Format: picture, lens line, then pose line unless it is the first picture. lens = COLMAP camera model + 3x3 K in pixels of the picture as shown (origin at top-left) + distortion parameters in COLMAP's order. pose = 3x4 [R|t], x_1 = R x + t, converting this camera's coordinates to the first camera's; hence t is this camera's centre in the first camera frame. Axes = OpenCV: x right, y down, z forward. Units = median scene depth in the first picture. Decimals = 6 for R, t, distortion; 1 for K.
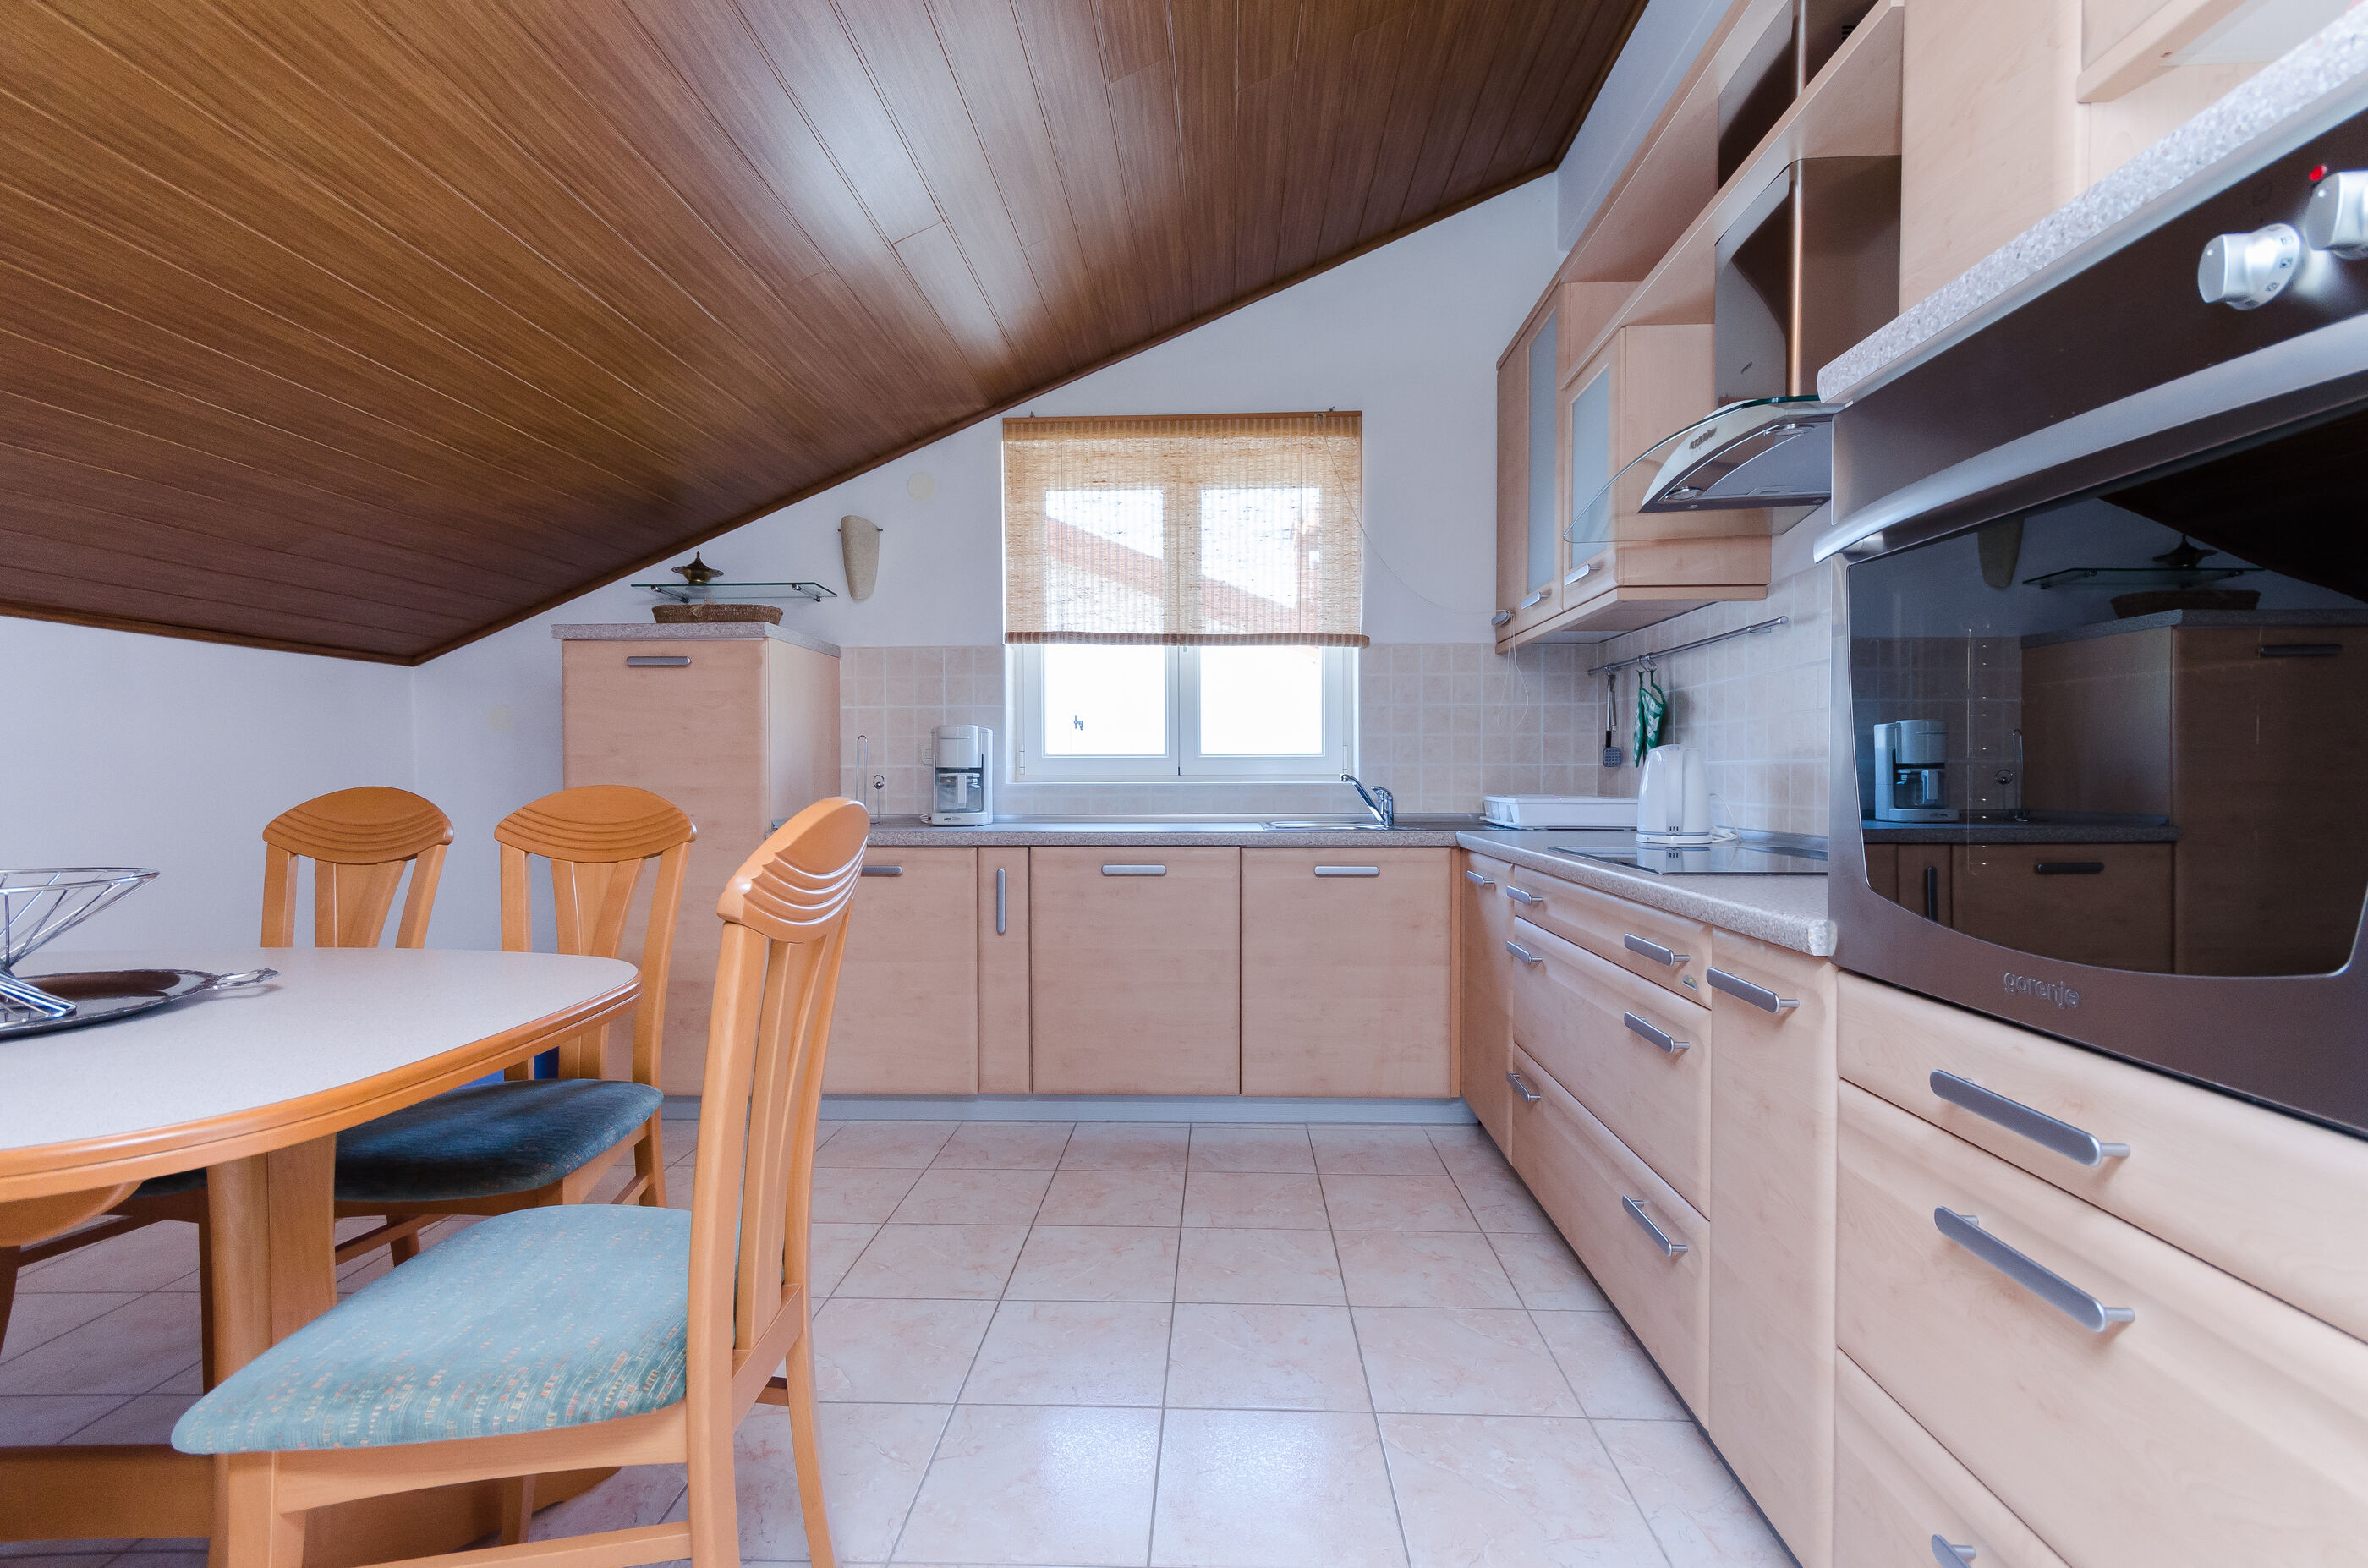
lens RADIAL K [[1048.4, 0, 1184.0], [0, 1048.4, 784.0], [0, 0, 1]] dist [-0.000613, -0.000037]
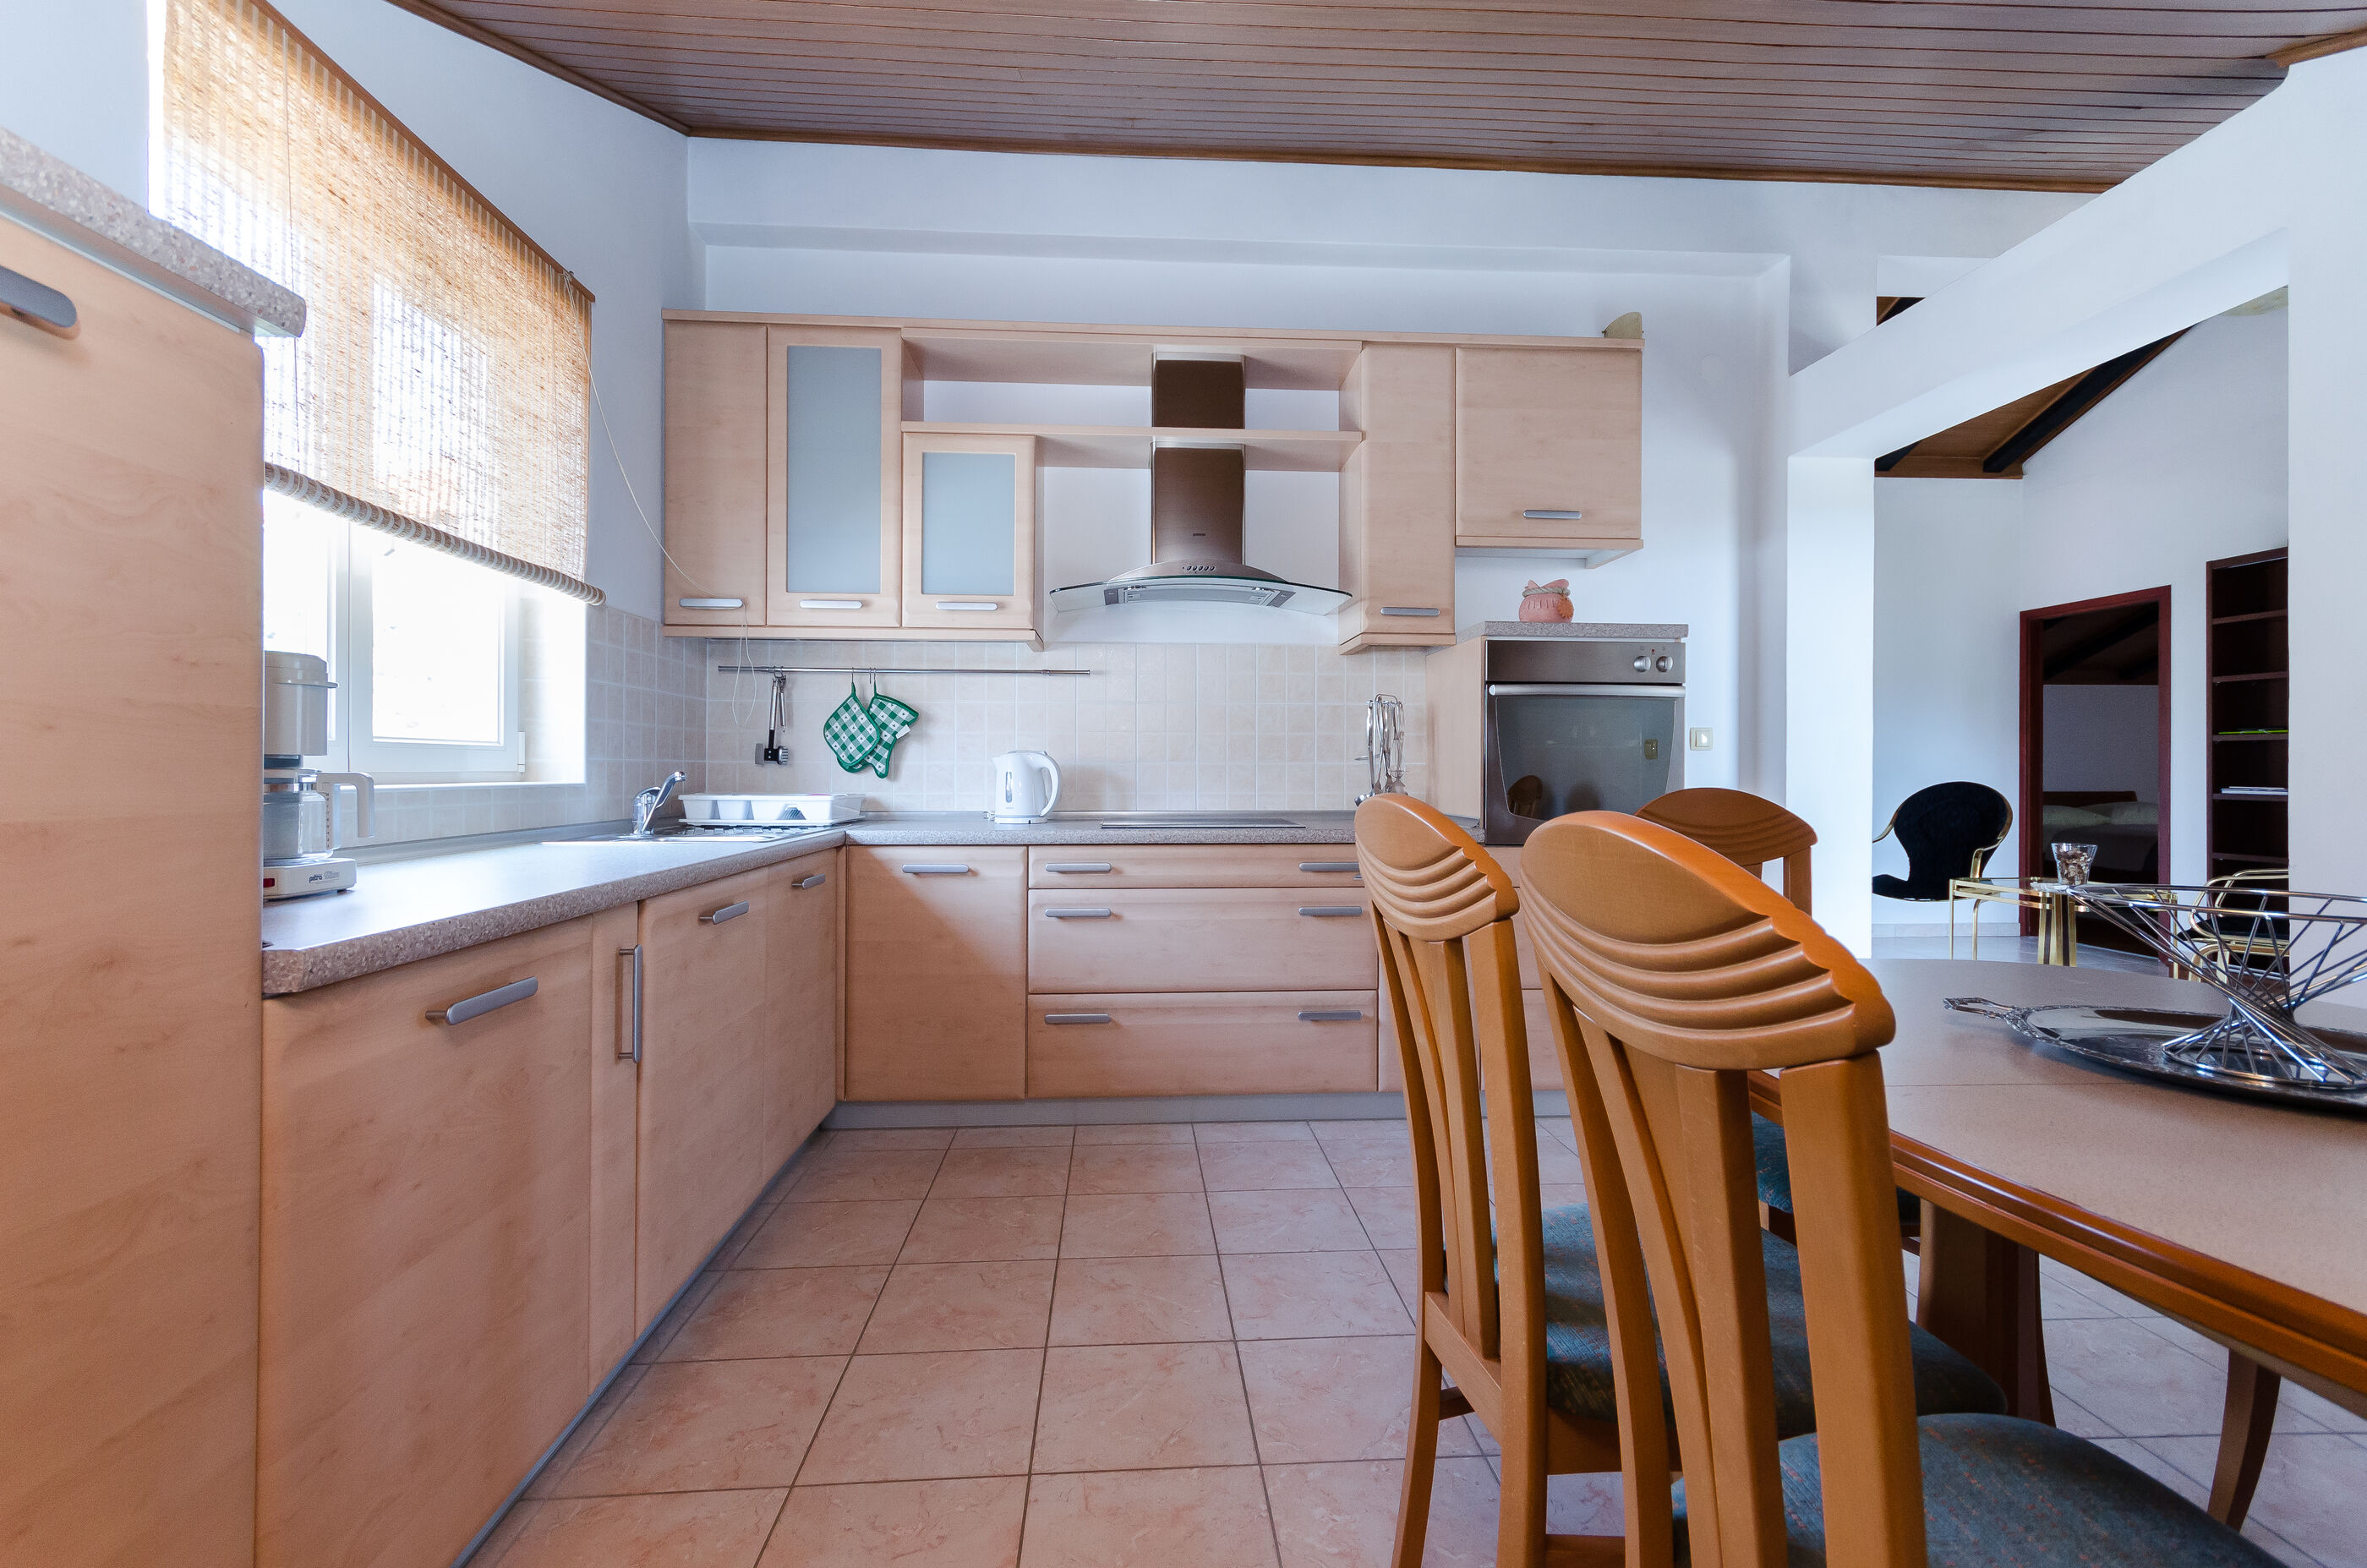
lens RADIAL K [[1066.9, 0, 1187.7], [0, 1066.9, 768.9], [0, 0, 1]] dist [0.001802, 0.001386]
pose [[-0.106670, 0.005702, 0.994278, -0.968109], [0.007564, 0.999959, -0.004923, -0.009082], [-0.994266, 0.006995, -0.106709, 0.988427]]
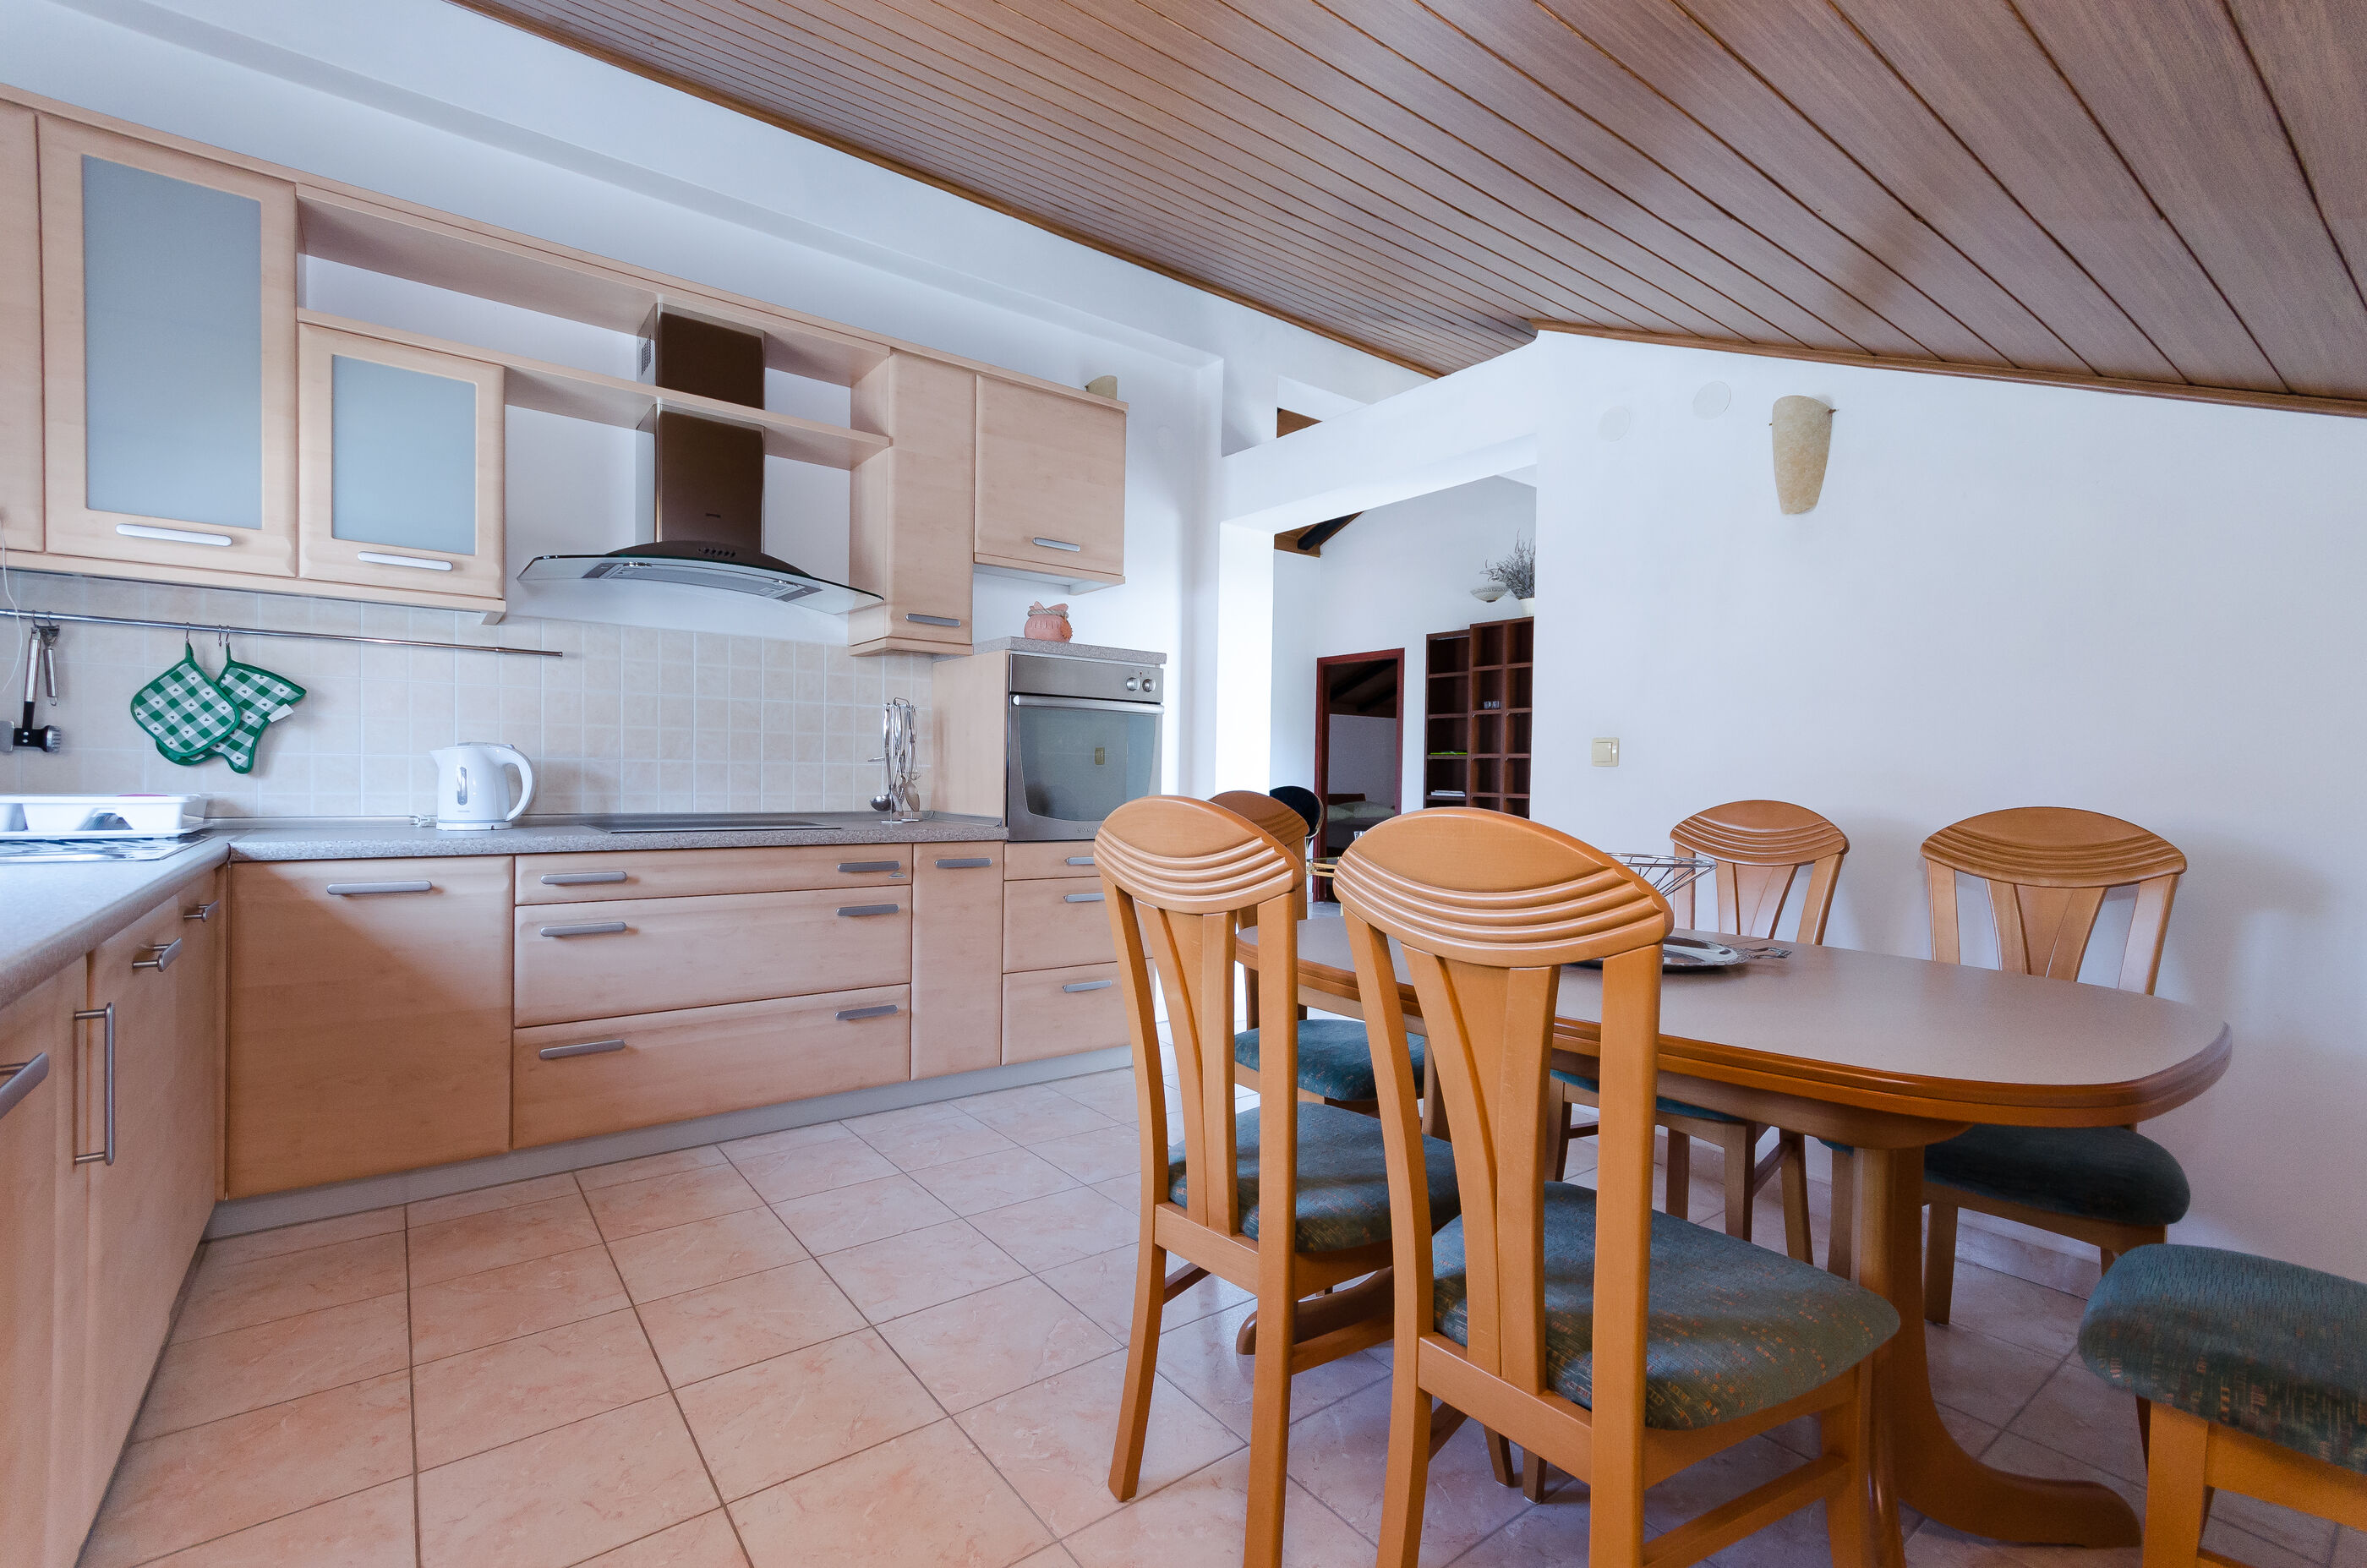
lens RADIAL K [[1049.2, 0, 1211.4], [0, 1049.2, 801.3], [0, 0, 1]] dist [-0.002547, 0.003488]
pose [[-0.654902, -0.022573, 0.755377, -0.946827], [-0.005147, 0.999664, 0.025410, -0.010666], [-0.755697, 0.012753, -0.654798, 1.203319]]
